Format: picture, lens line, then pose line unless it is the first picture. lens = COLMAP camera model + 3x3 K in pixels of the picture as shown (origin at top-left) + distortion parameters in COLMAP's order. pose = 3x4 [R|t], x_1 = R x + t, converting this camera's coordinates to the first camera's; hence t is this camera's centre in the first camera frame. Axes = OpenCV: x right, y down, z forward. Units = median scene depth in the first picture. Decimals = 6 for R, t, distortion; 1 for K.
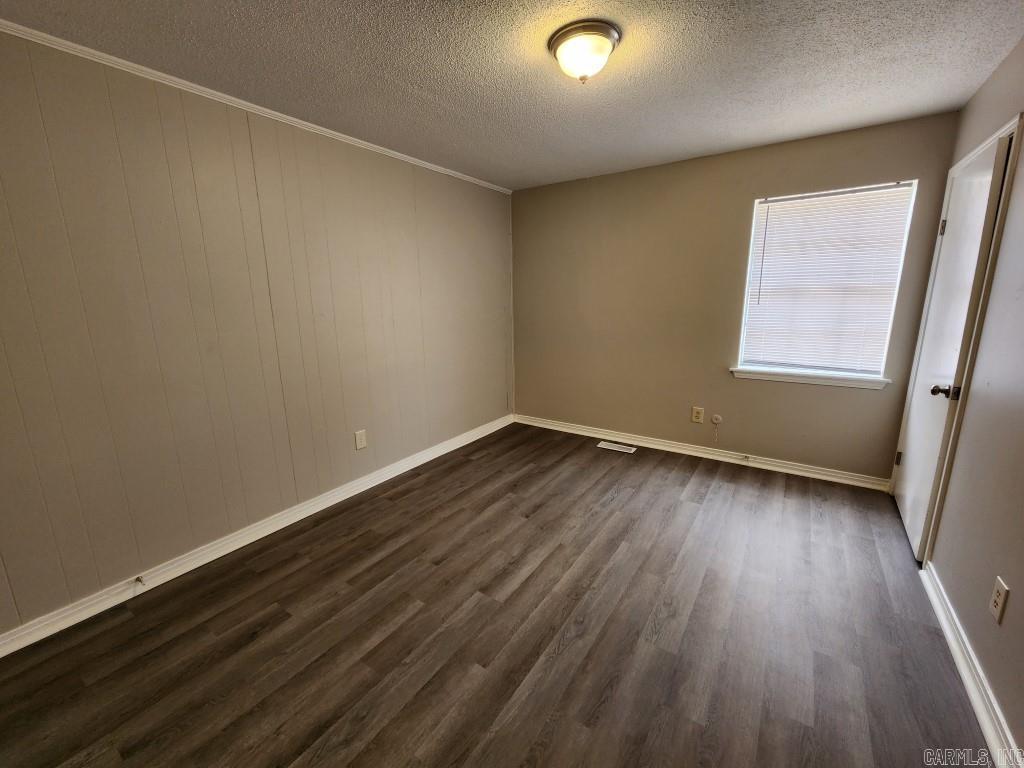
lens RADIAL K [[421.7, 0, 505.6], [0, 421.7, 381.0], [0, 0, 1]] dist [0.001908, -0.000127]
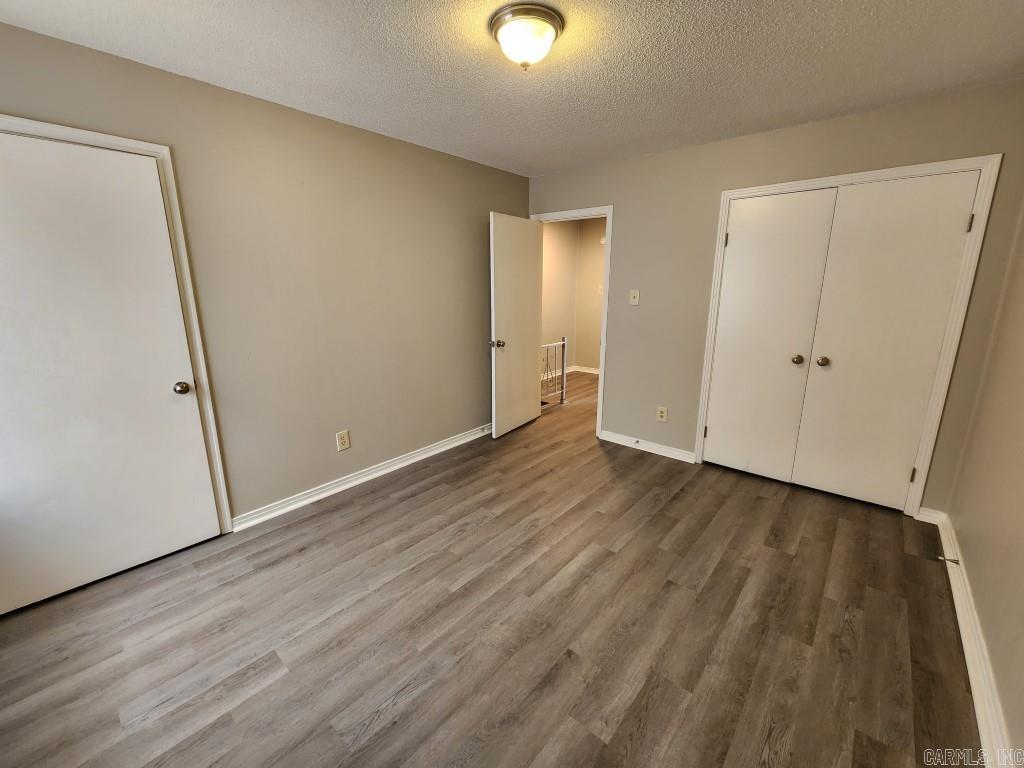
lens RADIAL K [[421.7, 0, 505.6], [0, 421.7, 381.0], [0, 0, 1]] dist [0.001908, -0.000127]
pose [[-0.993150, -0.006643, 0.116658, 0.085674], [0.042699, 0.908701, 0.415258, -0.347354], [-0.108766, 0.417394, -0.902193, 1.616536]]
